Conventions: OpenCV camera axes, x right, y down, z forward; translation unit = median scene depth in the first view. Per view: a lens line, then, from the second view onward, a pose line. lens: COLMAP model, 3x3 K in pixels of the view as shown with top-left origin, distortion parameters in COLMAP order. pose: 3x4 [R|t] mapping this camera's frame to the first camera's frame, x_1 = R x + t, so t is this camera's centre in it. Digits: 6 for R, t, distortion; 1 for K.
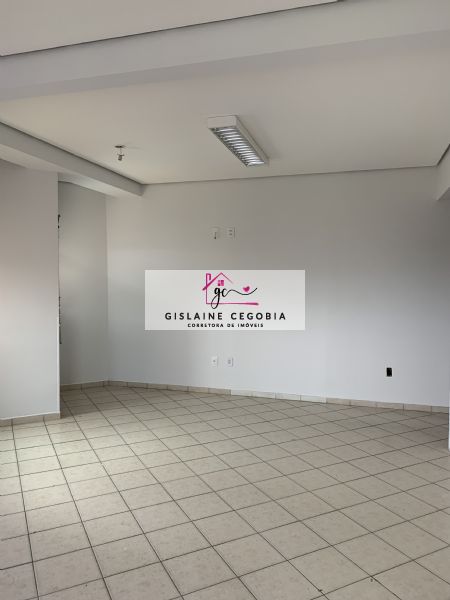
lens RADIAL K [[451.6, 0, 225.0], [0, 451.6, 300.0], [0, 0, 1]] dist [0.001222, -0.004842]
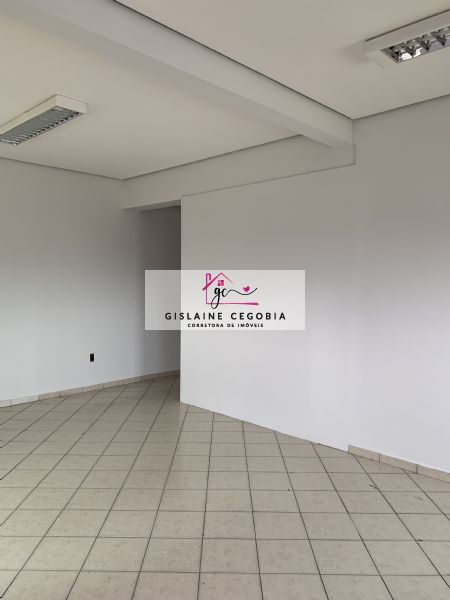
lens RADIAL K [[451.6, 0, 225.0], [0, 451.6, 300.0], [0, 0, 1]] dist [0.001222, -0.004842]
pose [[0.466172, -0.043087, 0.883644, -0.882154], [0.025903, 0.999050, 0.035048, -0.023583], [-0.884315, 0.006550, 0.466845, 0.373724]]
